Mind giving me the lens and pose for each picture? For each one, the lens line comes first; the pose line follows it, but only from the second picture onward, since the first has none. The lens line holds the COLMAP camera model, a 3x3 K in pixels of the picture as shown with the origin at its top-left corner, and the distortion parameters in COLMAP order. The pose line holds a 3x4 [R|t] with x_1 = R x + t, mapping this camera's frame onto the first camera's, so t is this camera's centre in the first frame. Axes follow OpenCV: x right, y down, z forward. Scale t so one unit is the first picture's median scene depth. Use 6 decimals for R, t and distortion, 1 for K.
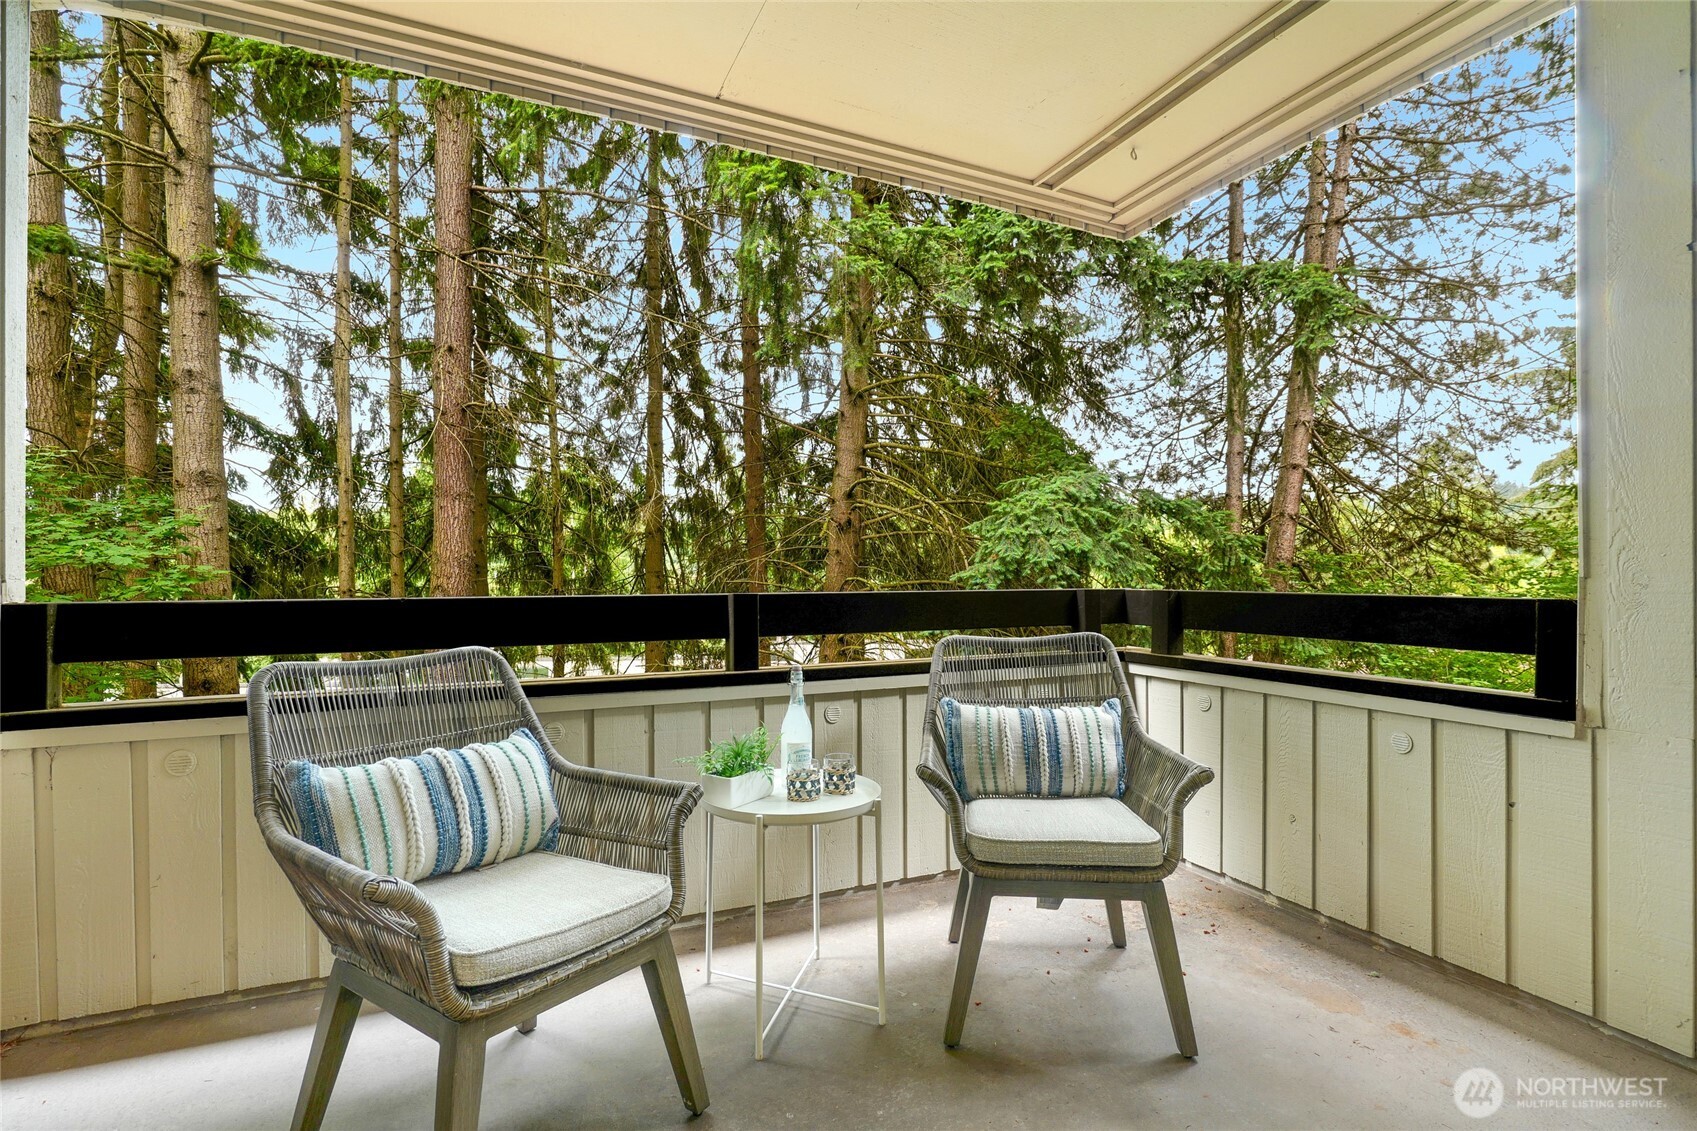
lens RADIAL K [[803.2, 0, 844.1], [0, 803.2, 570.9], [0, 0, 1]] dist [-0.019678, 0.000333]
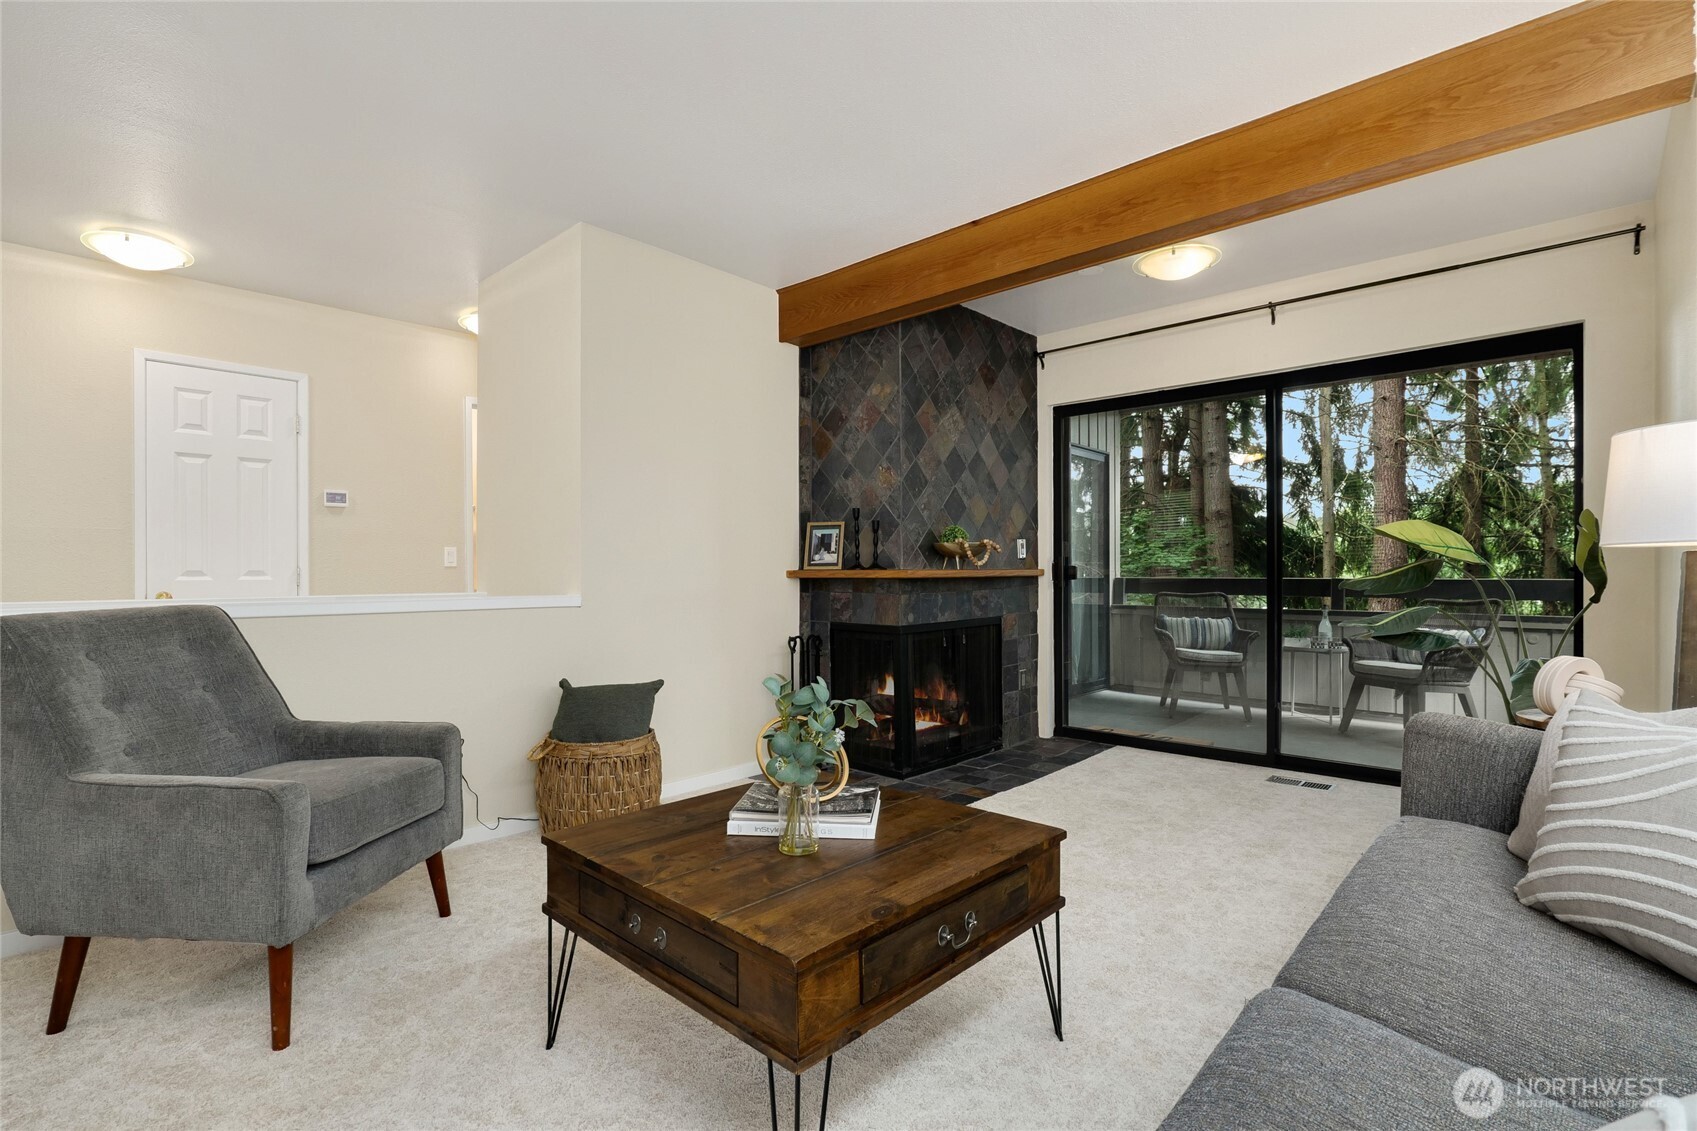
lens RADIAL K [[803.2, 0, 844.1], [0, 803.2, 570.9], [0, 0, 1]] dist [-0.019678, 0.000333]
pose [[0.380047, -0.000452, -0.924967, 0.169381], [0.002446, 0.999997, 0.000516, 0.000201], [0.924964, -0.002458, 0.380047, -0.141705]]
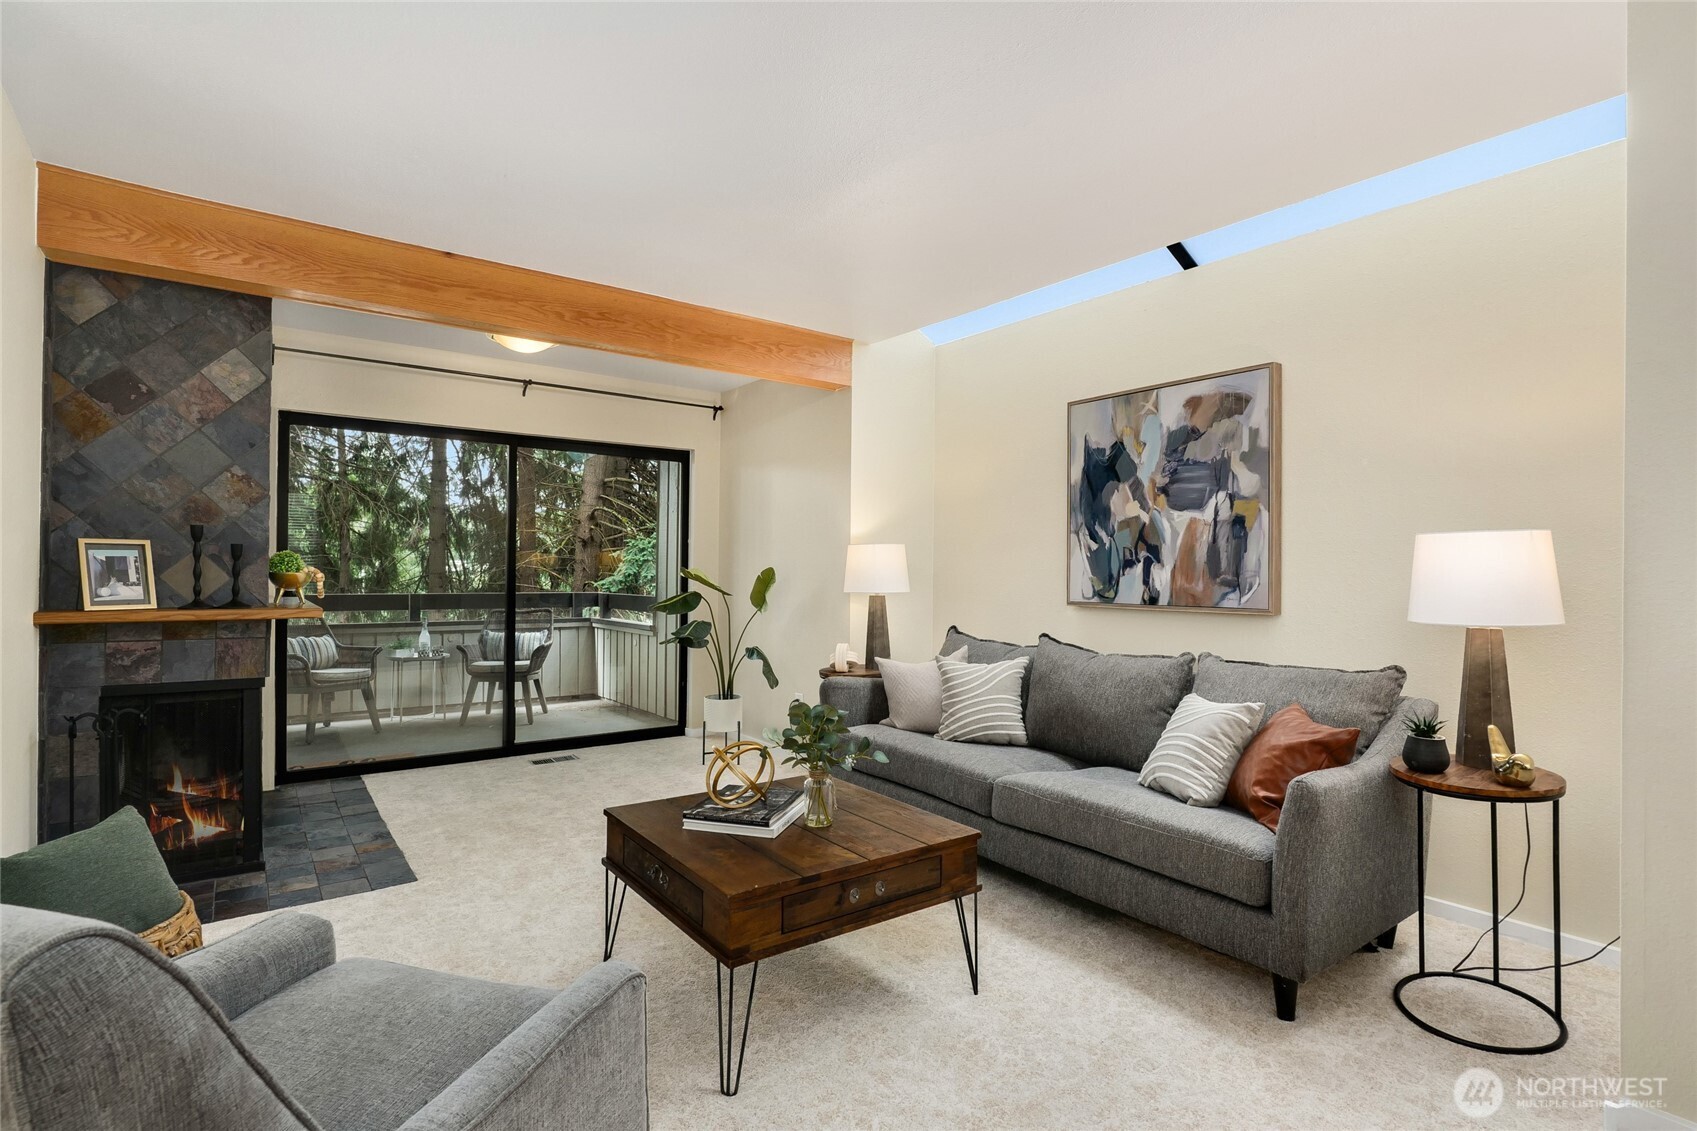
lens RADIAL K [[803.2, 0, 844.1], [0, 803.2, 570.9], [0, 0, 1]] dist [-0.019678, 0.000333]
pose [[0.976910, 0.010440, 0.213395, 0.080840], [-0.010662, 0.999943, -0.000110, -0.007271], [-0.213384, -0.002167, 0.976966, -0.220478]]
